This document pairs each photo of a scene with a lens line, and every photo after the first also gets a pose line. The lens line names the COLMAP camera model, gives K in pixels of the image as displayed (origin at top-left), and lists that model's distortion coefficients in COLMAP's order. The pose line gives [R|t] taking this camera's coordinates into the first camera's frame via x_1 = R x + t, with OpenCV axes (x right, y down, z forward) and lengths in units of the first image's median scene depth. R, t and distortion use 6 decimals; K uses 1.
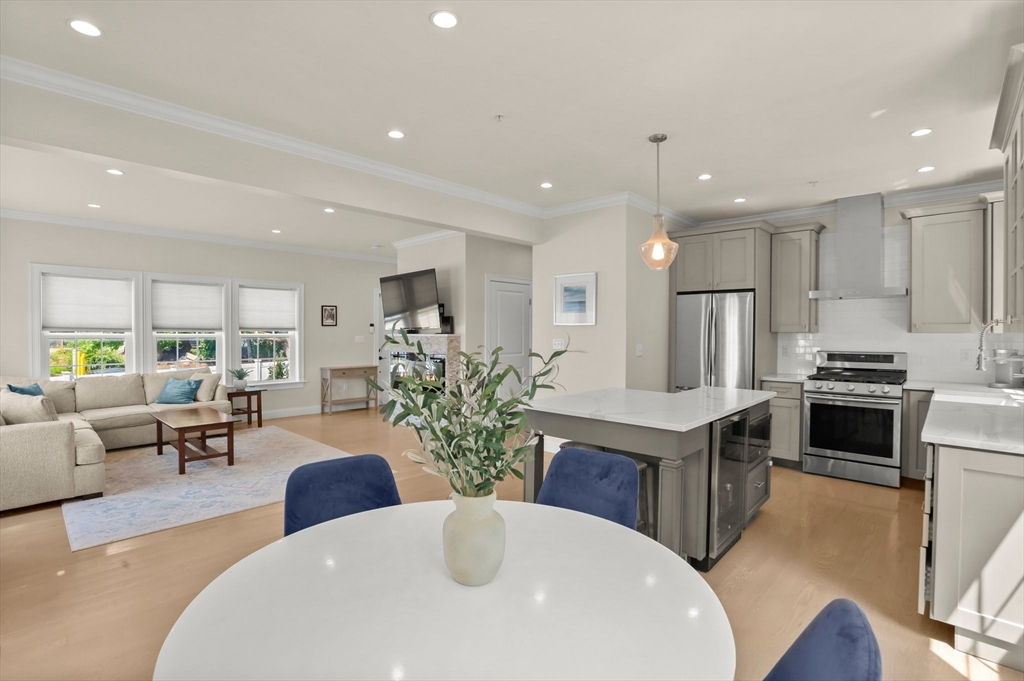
lens RADIAL K [[478.8, 0, 510.6], [0, 478.8, 338.1], [0, 0, 1]] dist [-0.048464, 0.016191]
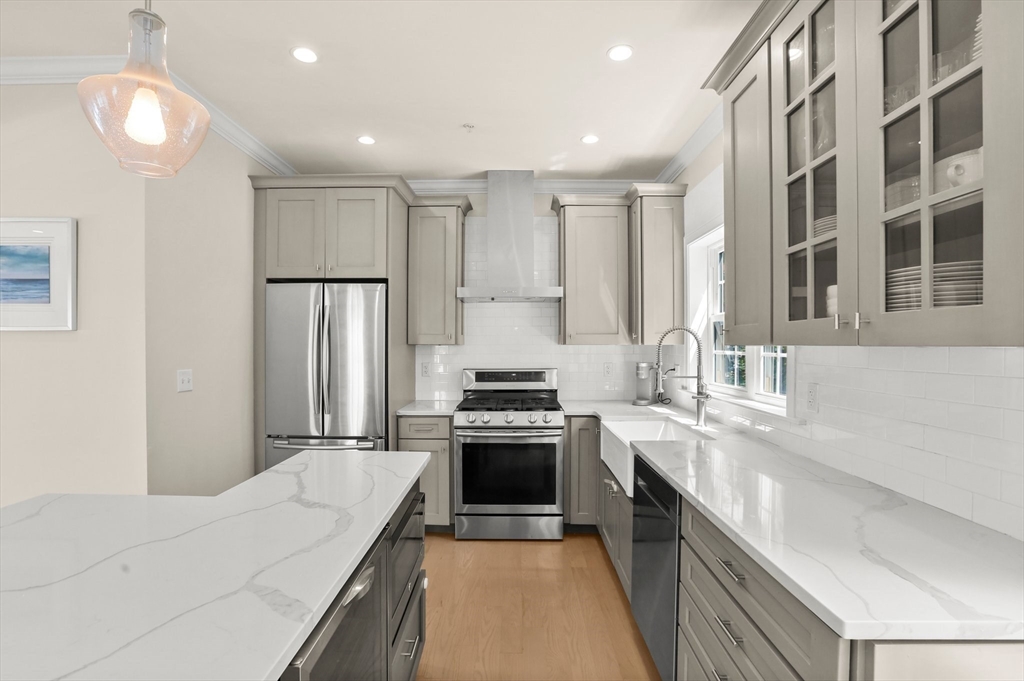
lens RADIAL K [[483.0, 0, 514.2], [0, 483.0, 347.0], [0, 0, 1]] dist [-0.035618, 0.000581]
pose [[0.733664, -0.007189, 0.679475, 0.180344], [0.011121, 0.999937, -0.001428, -0.006115], [-0.679422, 0.008604, 0.733698, 0.370211]]
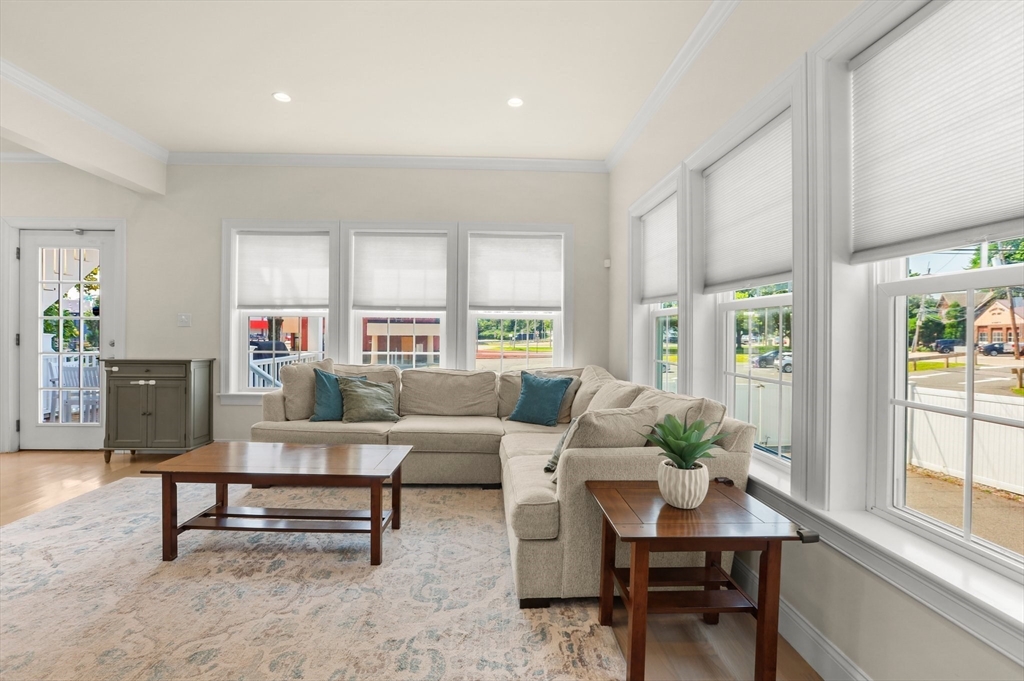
lens RADIAL K [[469.4, 0, 508.6], [0, 469.4, 334.1], [0, 0, 1]] dist [-0.040264, 0.012903]
pose [[-0.696808, -0.007516, -0.717219, -0.440781], [-0.021131, 0.999726, 0.010053, 0.025628], [0.716947, 0.022161, -0.696776, 1.451681]]
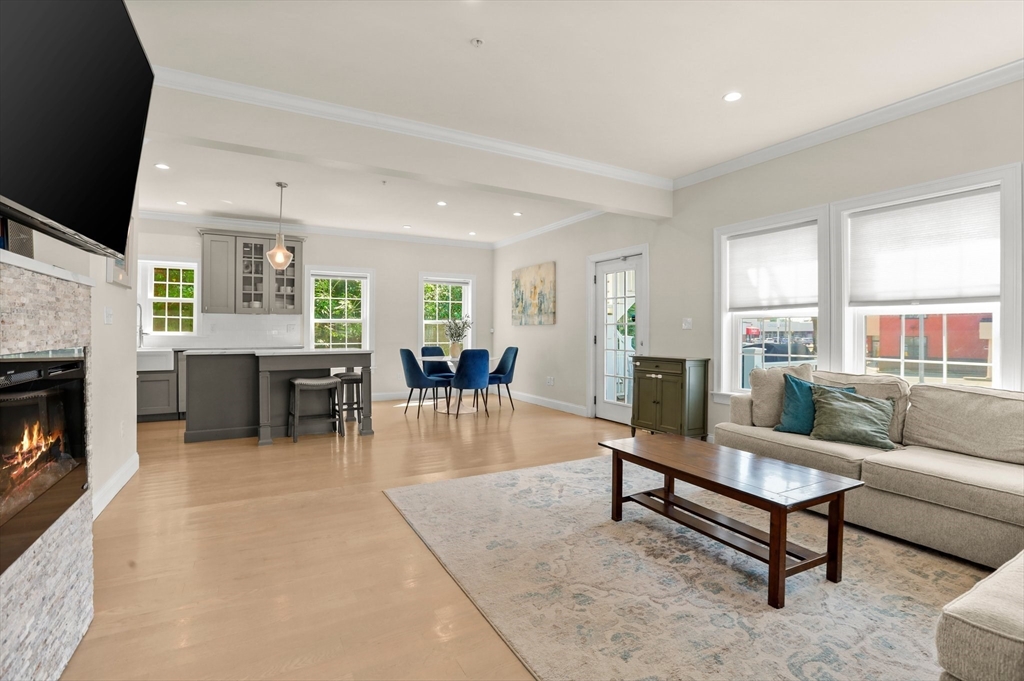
lens RADIAL K [[473.1, 0, 513.5], [0, 473.1, 330.4], [0, 0, 1]] dist [-0.059290, 0.022812]
pose [[-0.954242, -0.005745, 0.298982, -0.579506], [-0.002399, 0.999930, 0.011557, 0.024717], [-0.299027, 0.010311, -0.954189, 1.474002]]
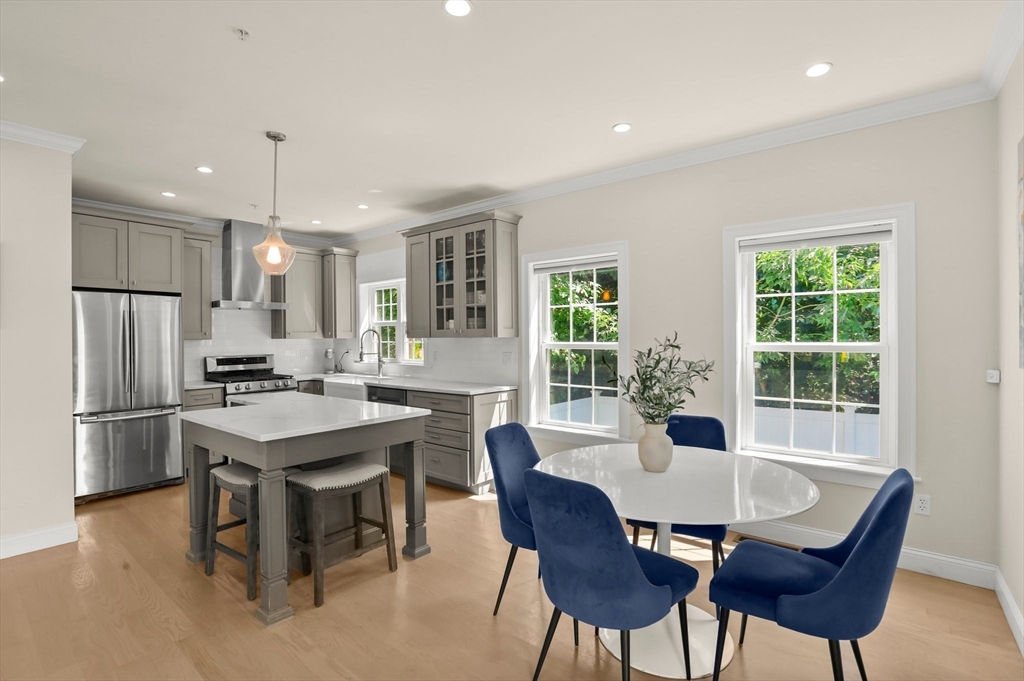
lens RADIAL K [[477.8, 0, 512.0], [0, 477.8, 340.5], [0, 0, 1]] dist [-0.074208, 0.036548]
pose [[-0.076266, -0.010702, 0.997030, -0.435952], [0.019840, 0.999728, 0.012249, -0.008447], [-0.996890, 0.020715, -0.076032, 0.397958]]
